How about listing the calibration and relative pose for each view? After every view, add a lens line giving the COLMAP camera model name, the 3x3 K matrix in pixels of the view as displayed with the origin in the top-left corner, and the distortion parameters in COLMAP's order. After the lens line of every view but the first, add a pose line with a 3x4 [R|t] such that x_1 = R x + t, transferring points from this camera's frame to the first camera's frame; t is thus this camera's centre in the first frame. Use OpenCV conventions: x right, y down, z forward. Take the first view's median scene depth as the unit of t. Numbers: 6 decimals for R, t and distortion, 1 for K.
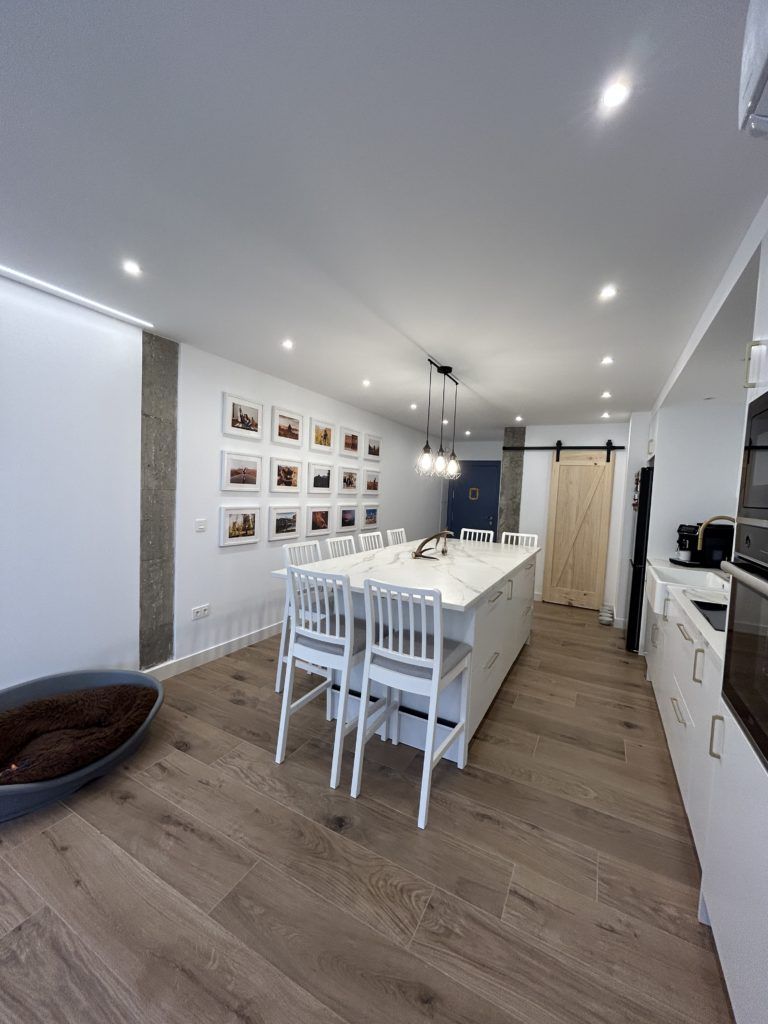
lens RADIAL K [[413.2, 0, 385.1], [0, 413.2, 513.3], [0, 0, 1]] dist [0.000119, 0.000174]
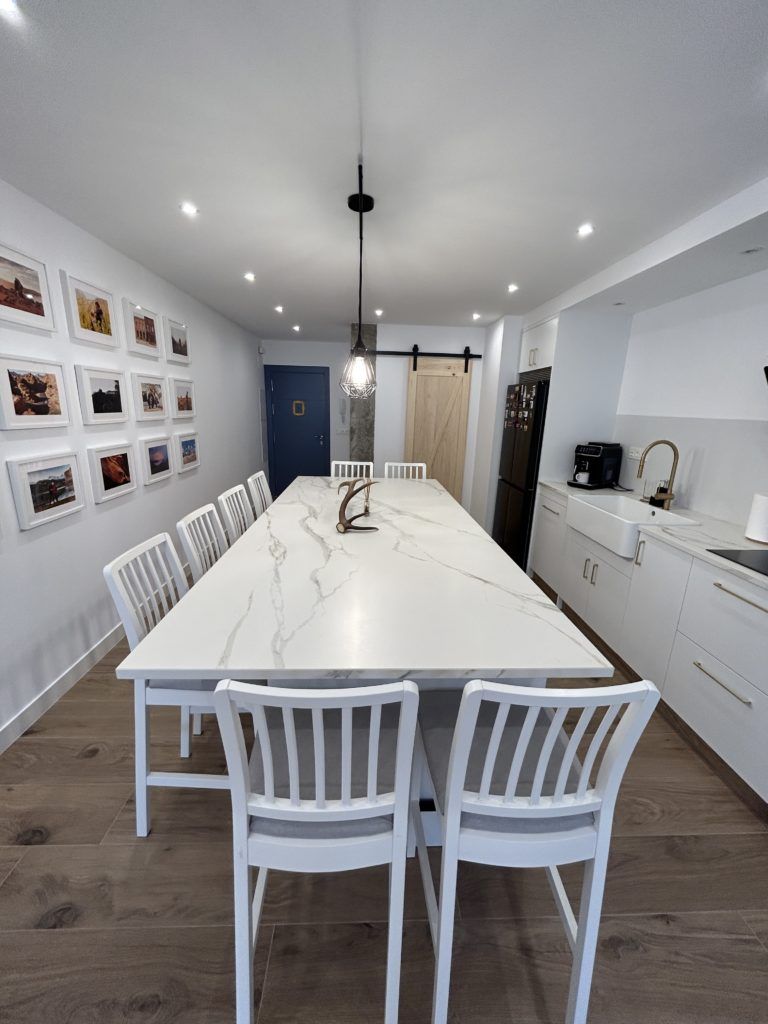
lens RADIAL K [[413.2, 0, 385.1], [0, 413.2, 513.3], [0, 0, 1]] dist [0.000119, 0.000174]
pose [[0.861723, -0.148389, 0.485195, -0.155630], [0.039081, 0.972848, 0.228121, -0.054324], [-0.505872, -0.177615, 0.844125, 0.394665]]
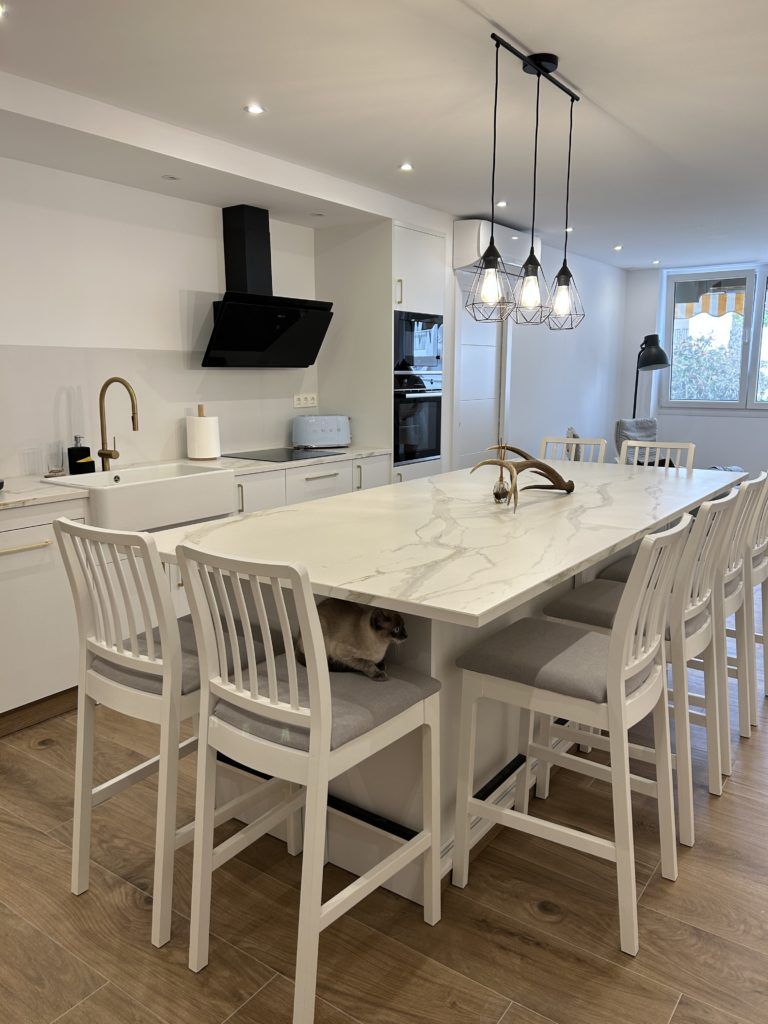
lens RADIAL K [[769.7, 0, 384.0], [0, 769.7, 512.0], [0, 0, 1]] dist [0.089923, -0.125923]
pose [[-0.990523, -0.069187, 0.118648, 0.164040], [-0.039062, 0.970091, 0.239580, -0.081043], [-0.131675, 0.232675, -0.963600, 1.765323]]
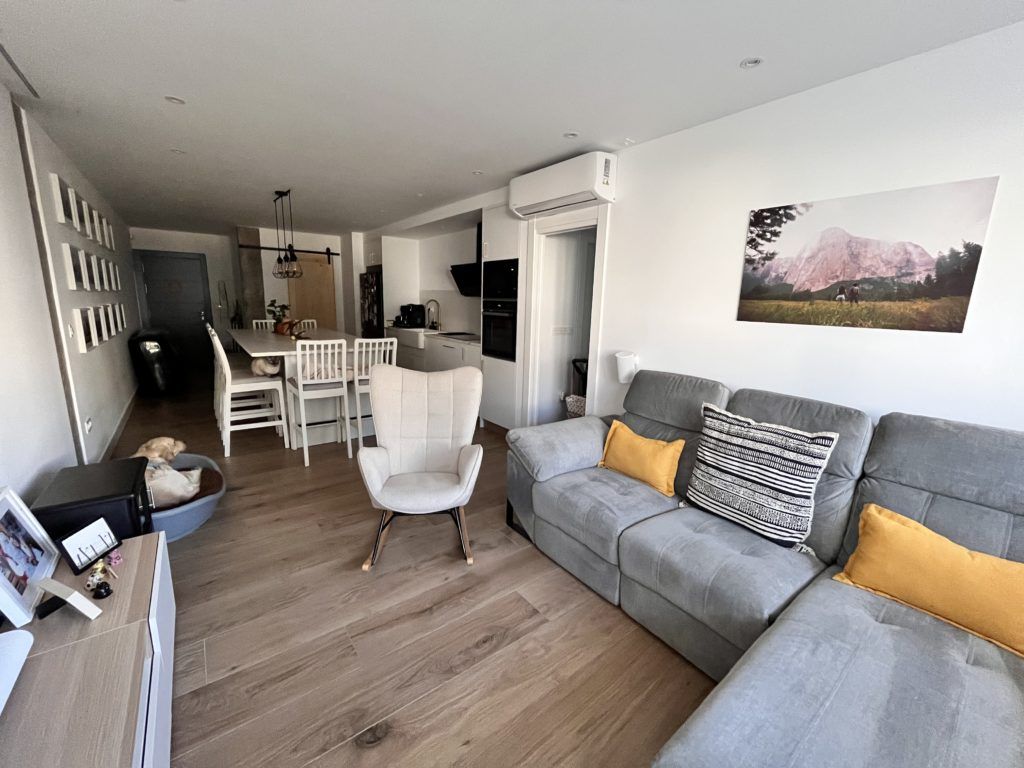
lens RADIAL K [[416.4, 0, 509.1], [0, 416.4, 383.3], [0, 0, 1]] dist [-0.003213, -0.000668]
pose [[0.419392, -0.212868, 0.882495, -0.783317], [0.044645, 0.975779, 0.214153, -0.010031], [-0.906707, -0.050415, 0.418738, -0.219299]]
